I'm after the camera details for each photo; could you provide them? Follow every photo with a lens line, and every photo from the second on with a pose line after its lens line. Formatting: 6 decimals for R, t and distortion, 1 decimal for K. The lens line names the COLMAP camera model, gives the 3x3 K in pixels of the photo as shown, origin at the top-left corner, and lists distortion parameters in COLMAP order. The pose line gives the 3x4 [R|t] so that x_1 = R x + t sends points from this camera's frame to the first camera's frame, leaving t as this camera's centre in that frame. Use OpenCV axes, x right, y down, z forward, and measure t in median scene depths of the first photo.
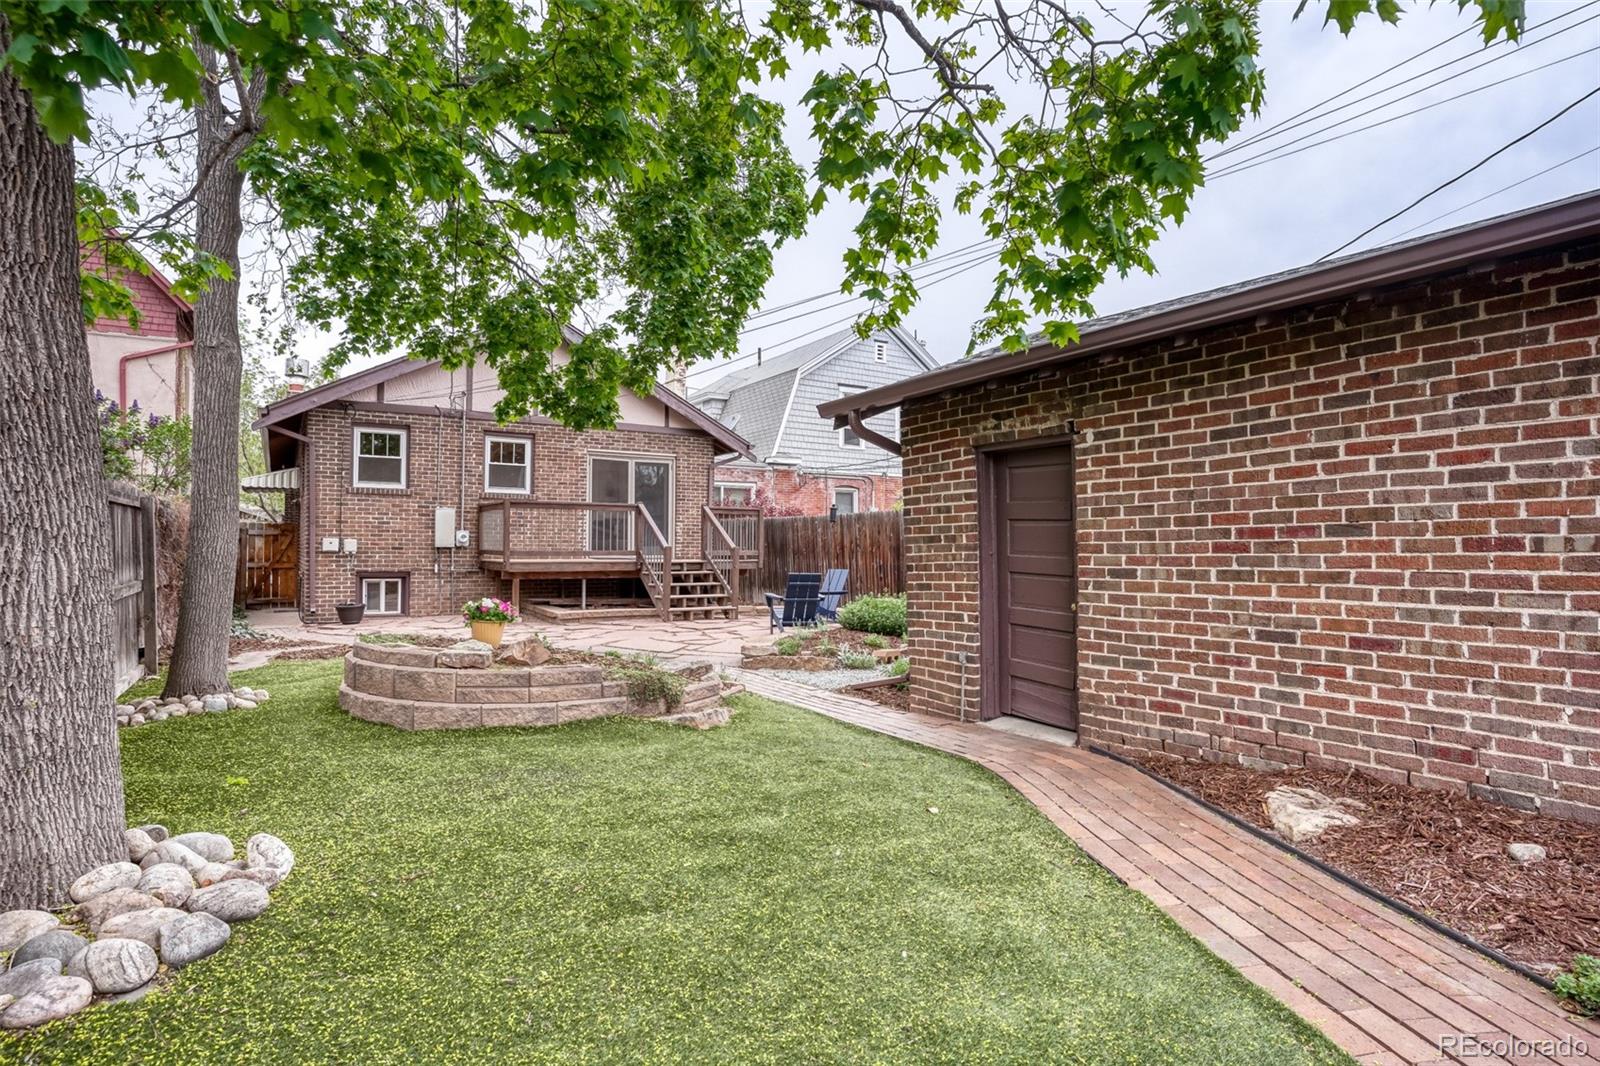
lens RADIAL K [[841.0, 0, 794.8], [0, 841.0, 540.4], [0, 0, 1]] dist [-0.066941, 0.037443]
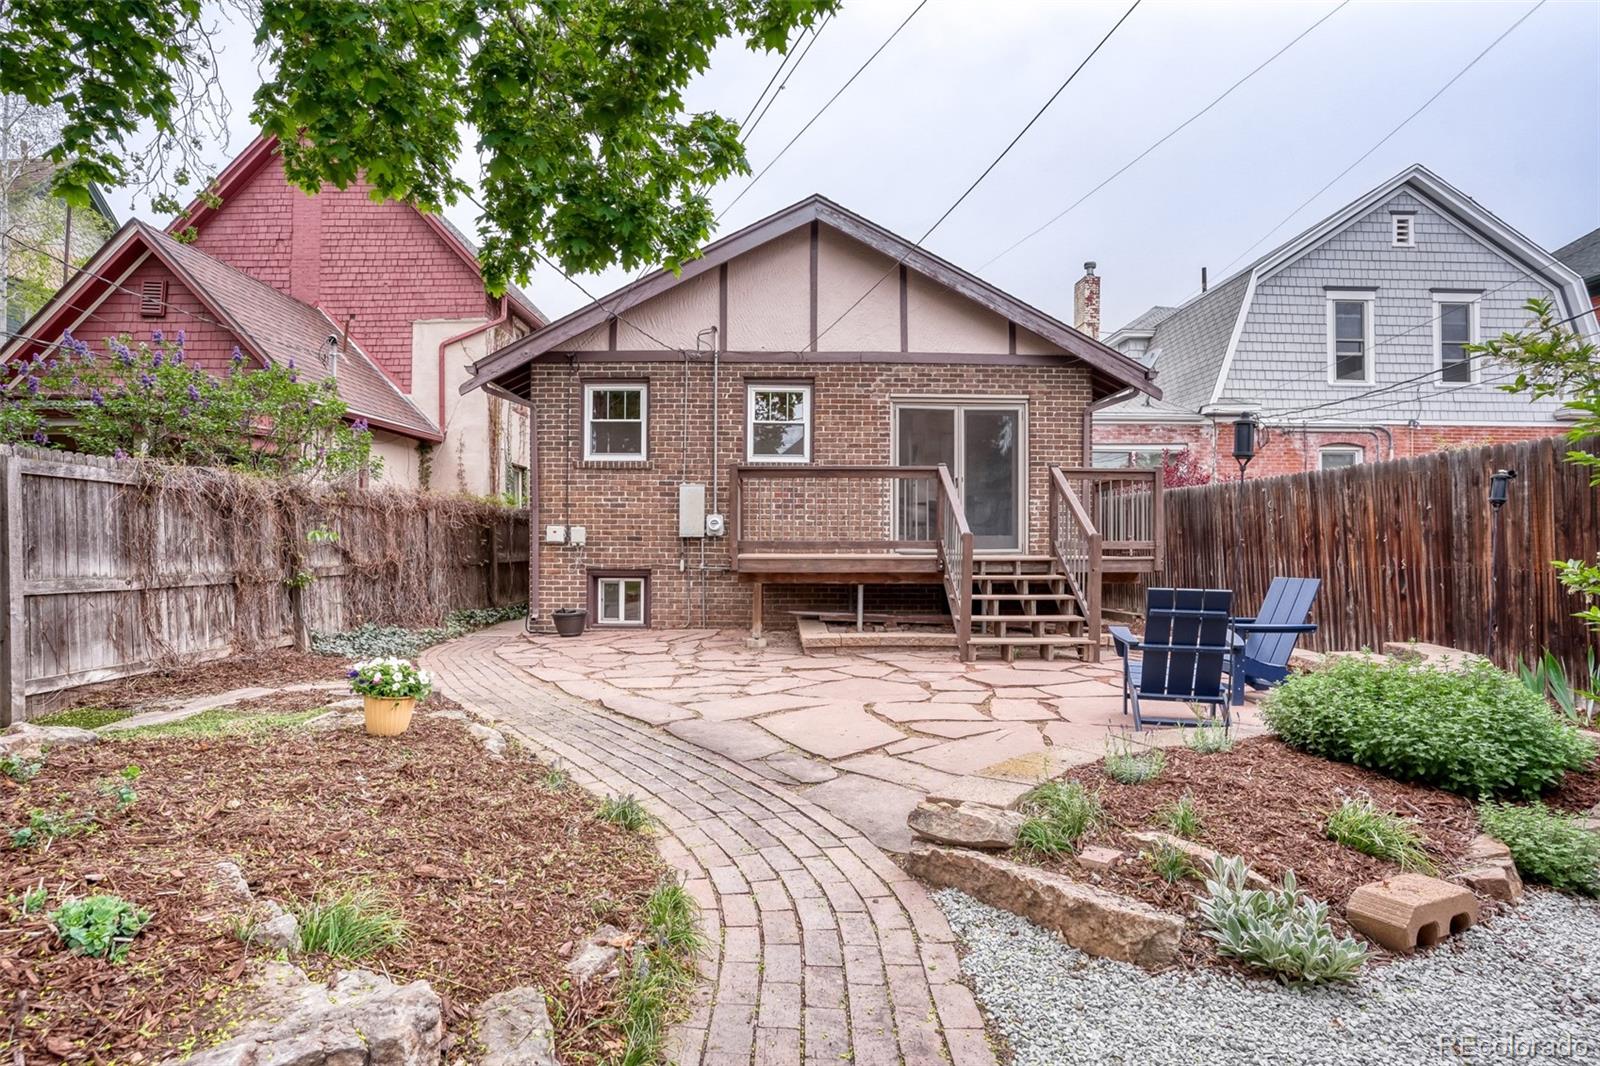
lens RADIAL K [[841.0, 0, 794.8], [0, 841.0, 540.4], [0, 0, 1]] dist [-0.066941, 0.037443]
pose [[0.857377, -0.002301, -0.514684, 0.044509], [0.005108, 0.999979, 0.004037, 0.008542], [0.514664, -0.006090, 0.857371, 0.407357]]
